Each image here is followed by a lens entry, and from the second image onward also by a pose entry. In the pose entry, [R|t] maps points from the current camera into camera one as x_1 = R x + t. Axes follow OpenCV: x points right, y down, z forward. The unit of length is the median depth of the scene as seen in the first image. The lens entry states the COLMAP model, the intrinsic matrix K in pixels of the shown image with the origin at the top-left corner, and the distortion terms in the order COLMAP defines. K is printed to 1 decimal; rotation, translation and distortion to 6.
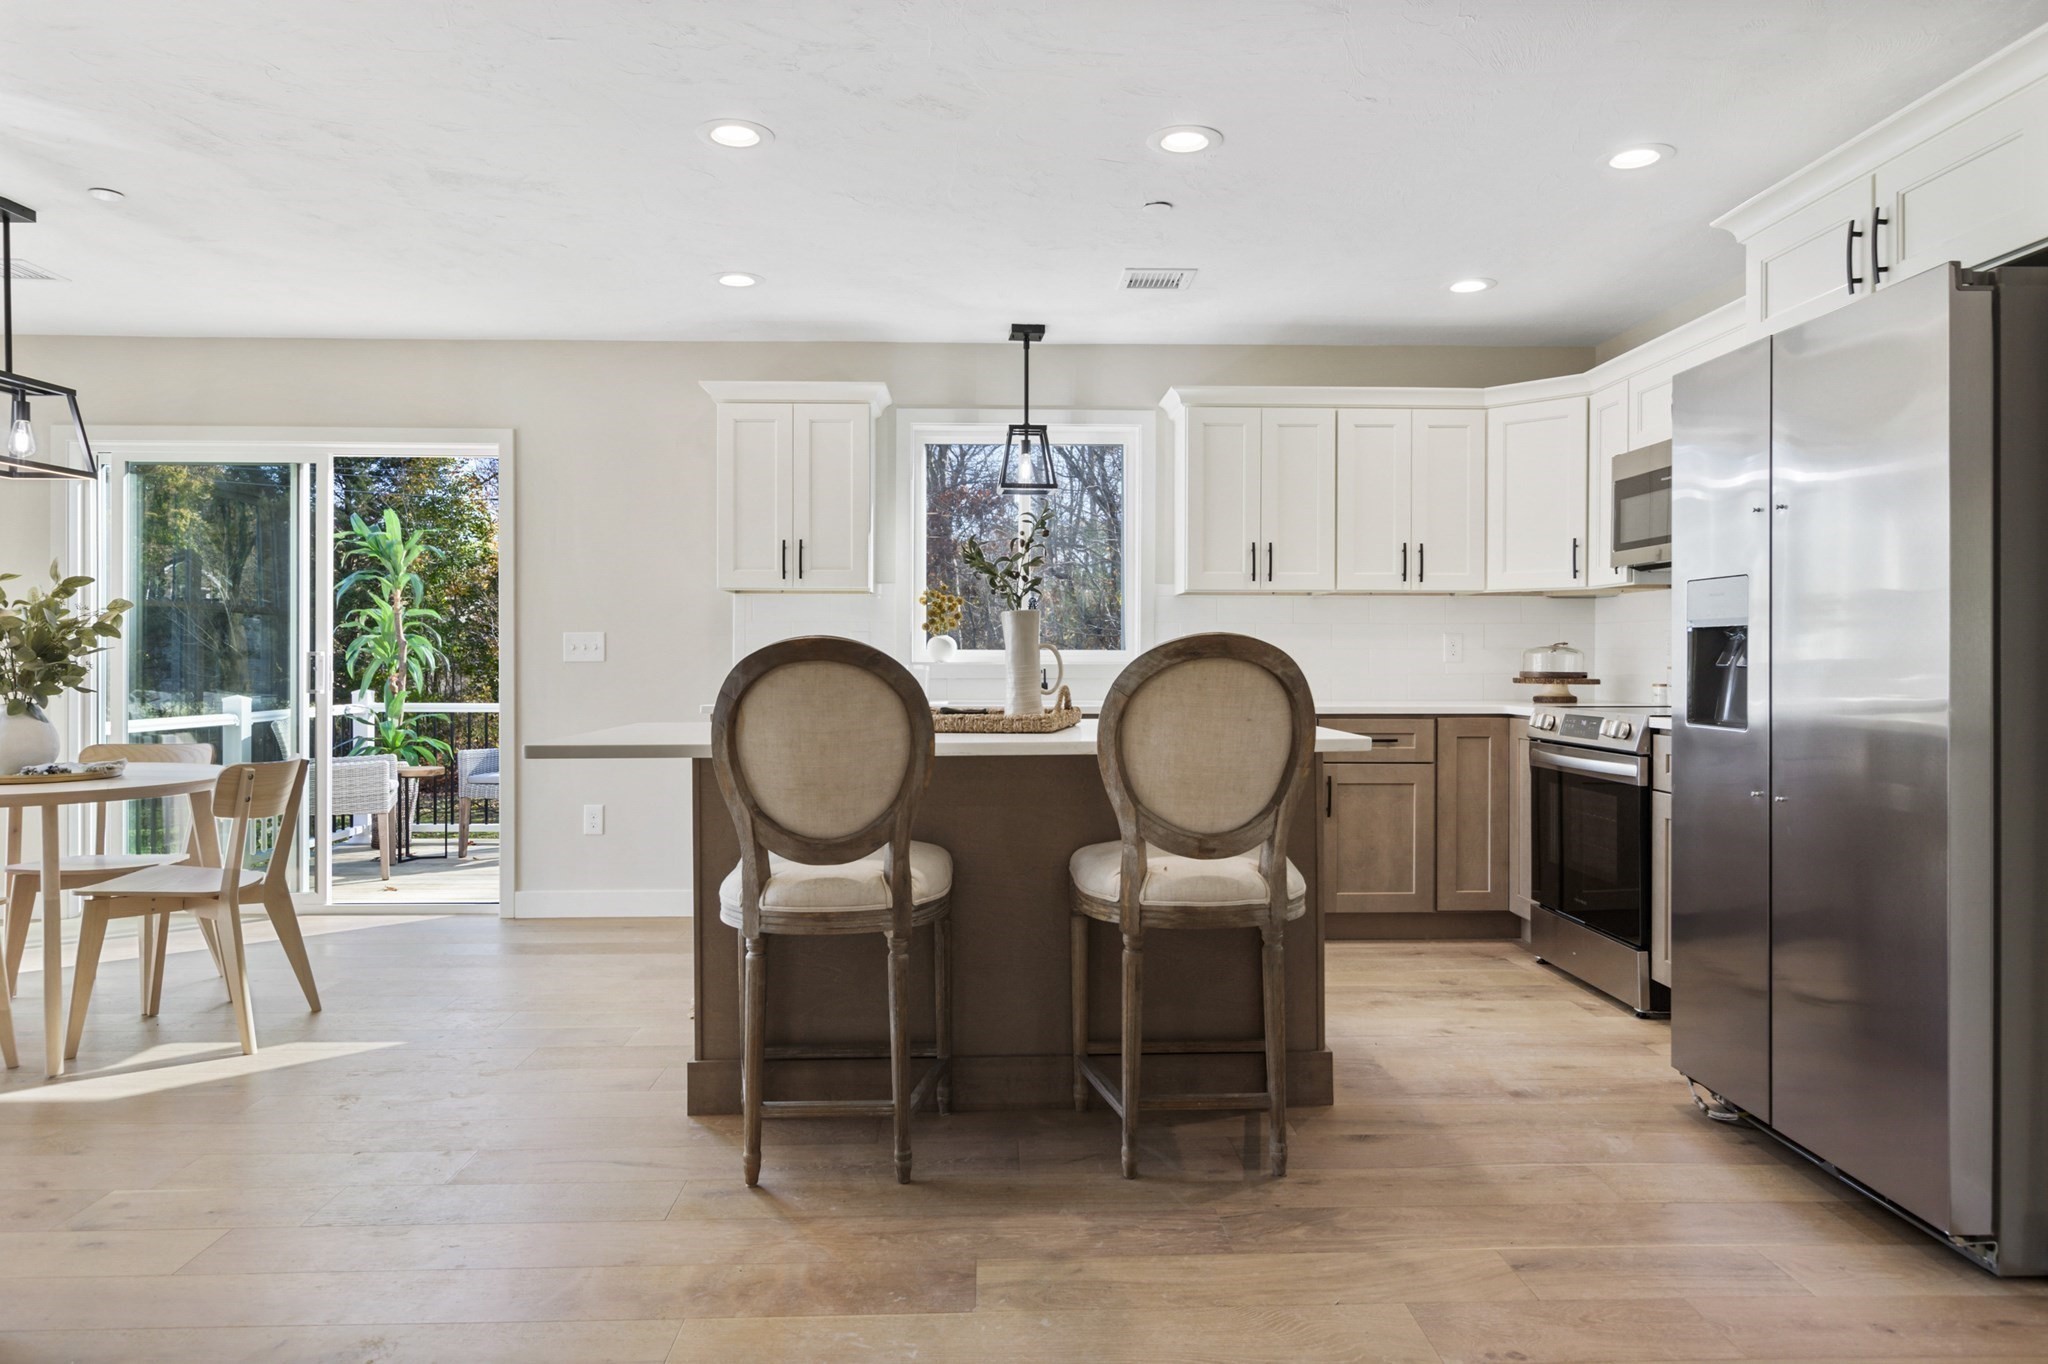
lens RADIAL K [[1297.4, 0, 1011.6], [0, 1297.4, 660.8], [0, 0, 1]] dist [0.004258, -0.000880]
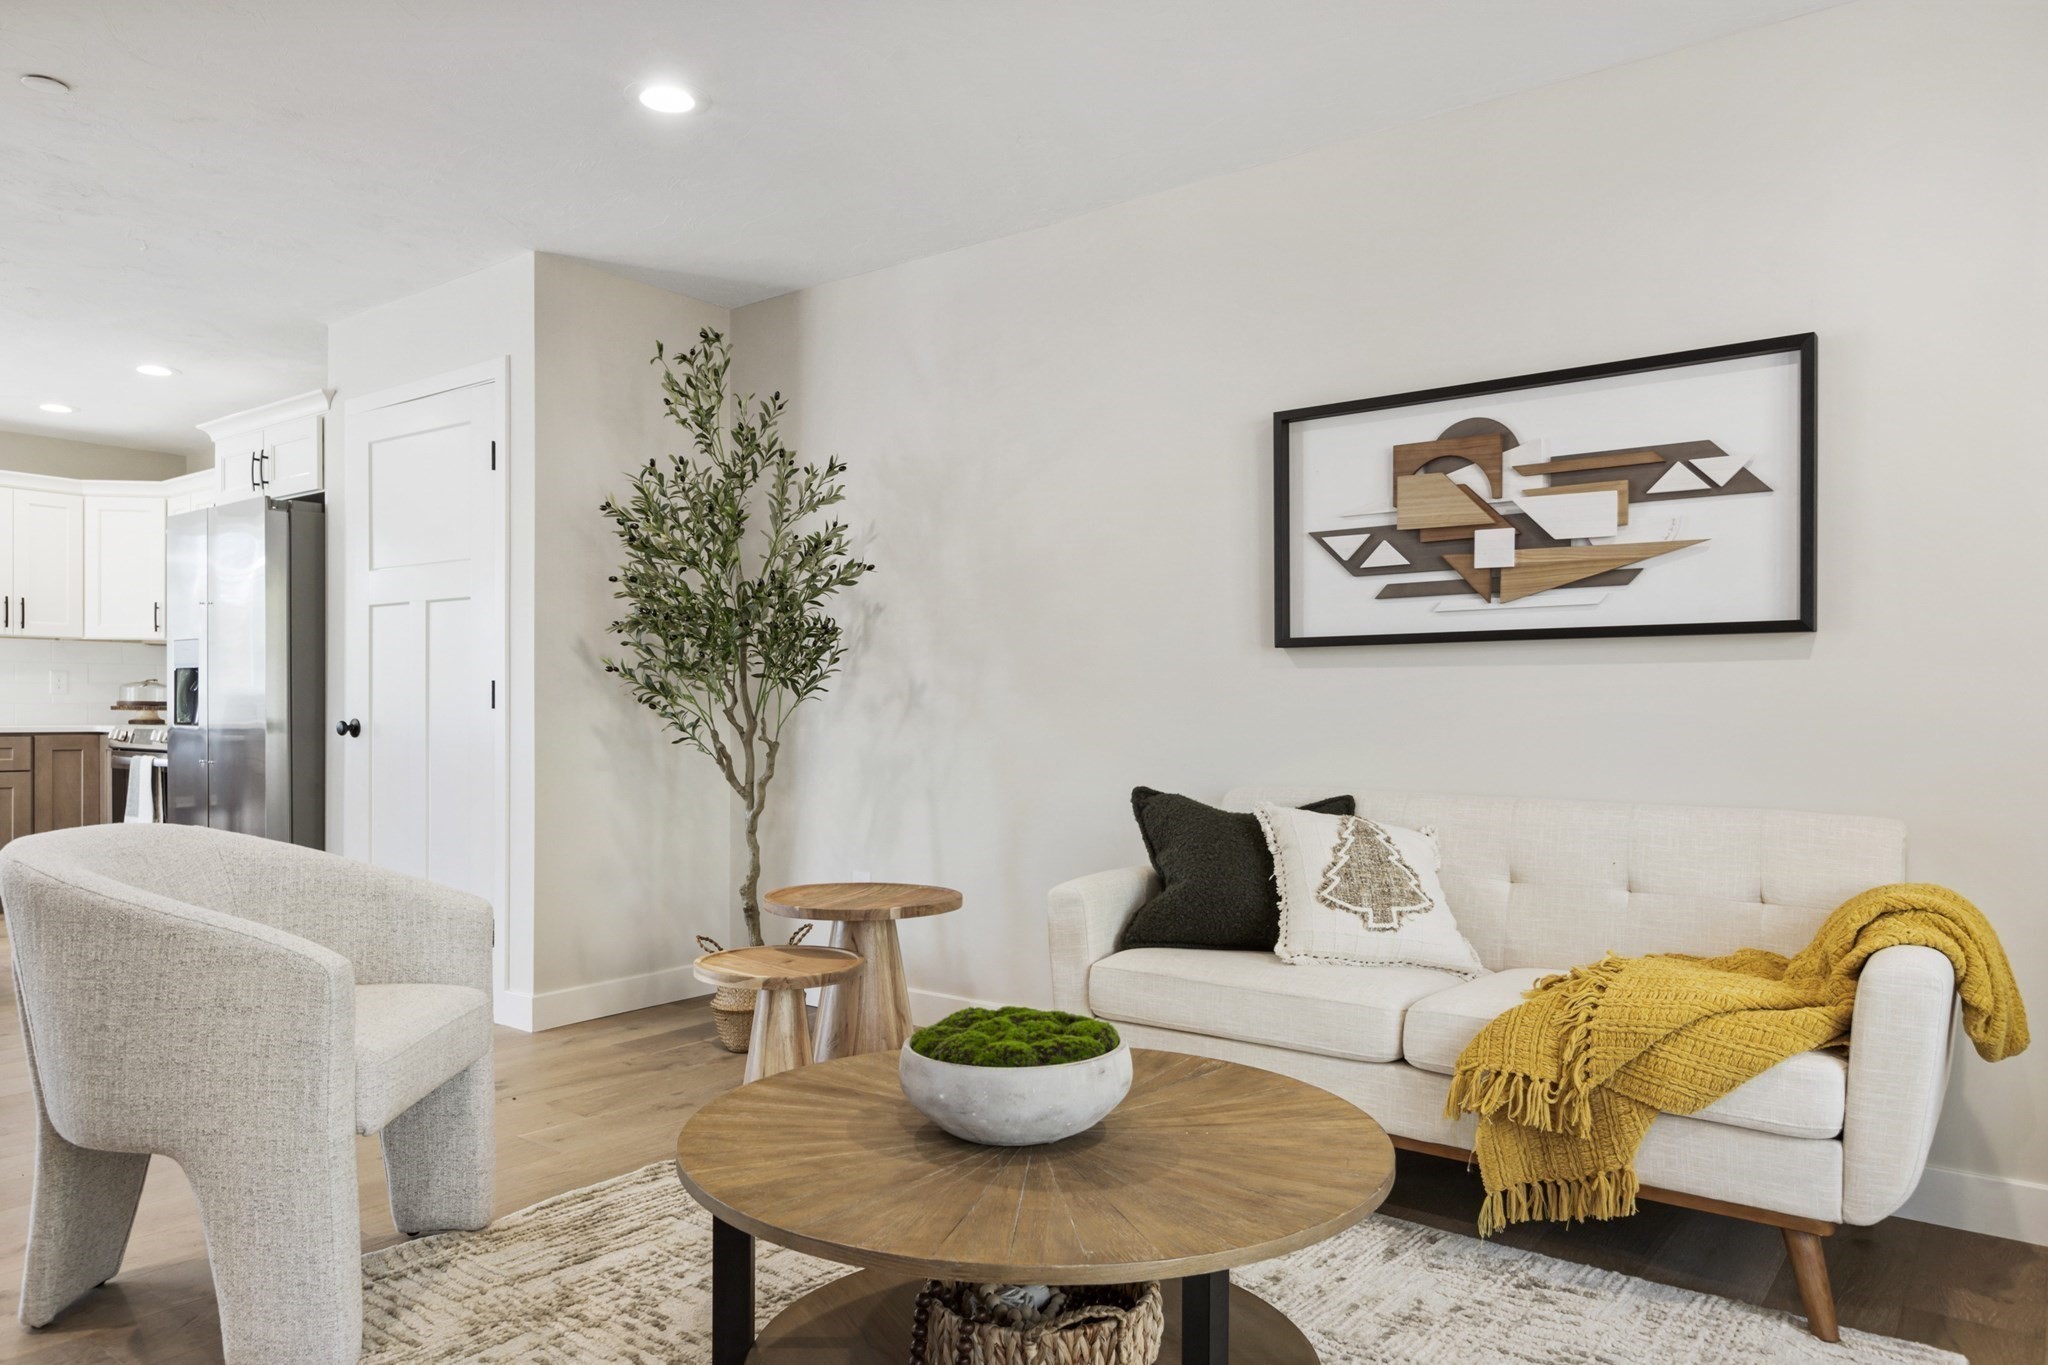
lens RADIAL K [[1344.0, 0, 1022.6], [0, 1344.0, 719.2], [0, 0, 1]] dist [0.003635, 0.000129]
pose [[0.643890, -0.002976, 0.765112, -0.091633], [-0.003633, 0.999969, 0.006947, 0.023158], [-0.765109, -0.007252, 0.643859, -0.923412]]
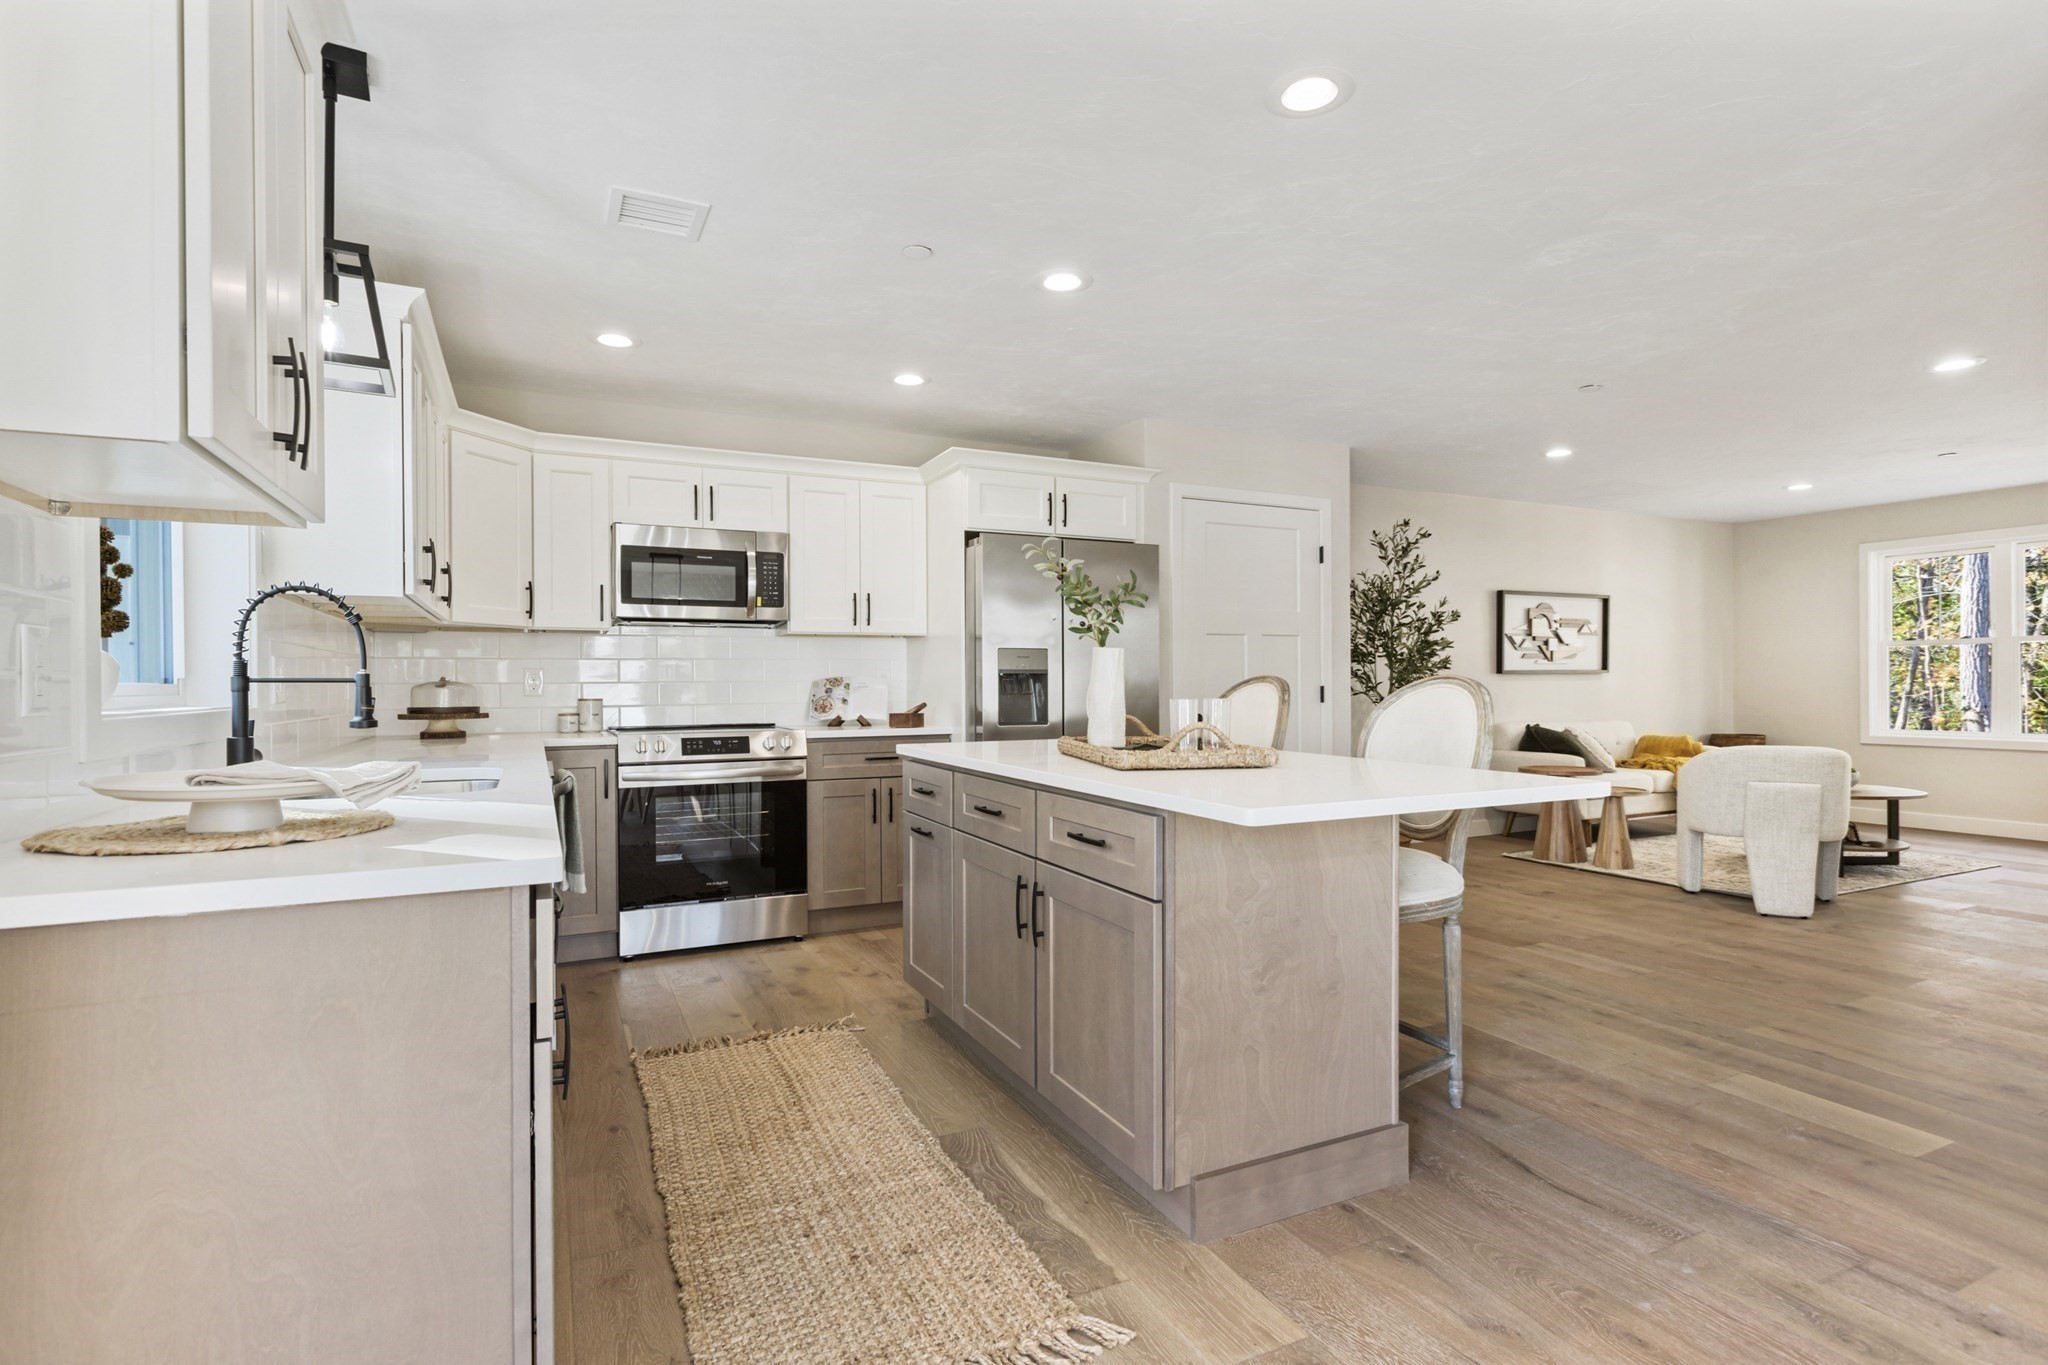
lens RADIAL K [[996.4, 0, 1027.6], [0, 996.4, 688.4], [0, 0, 1]] dist [0.000747, -0.000481]
pose [[-0.409739, -0.001601, 0.912201, -0.753939], [0.008650, 0.999947, 0.005640, -0.010250], [-0.912162, 0.010202, -0.409704, 1.483119]]
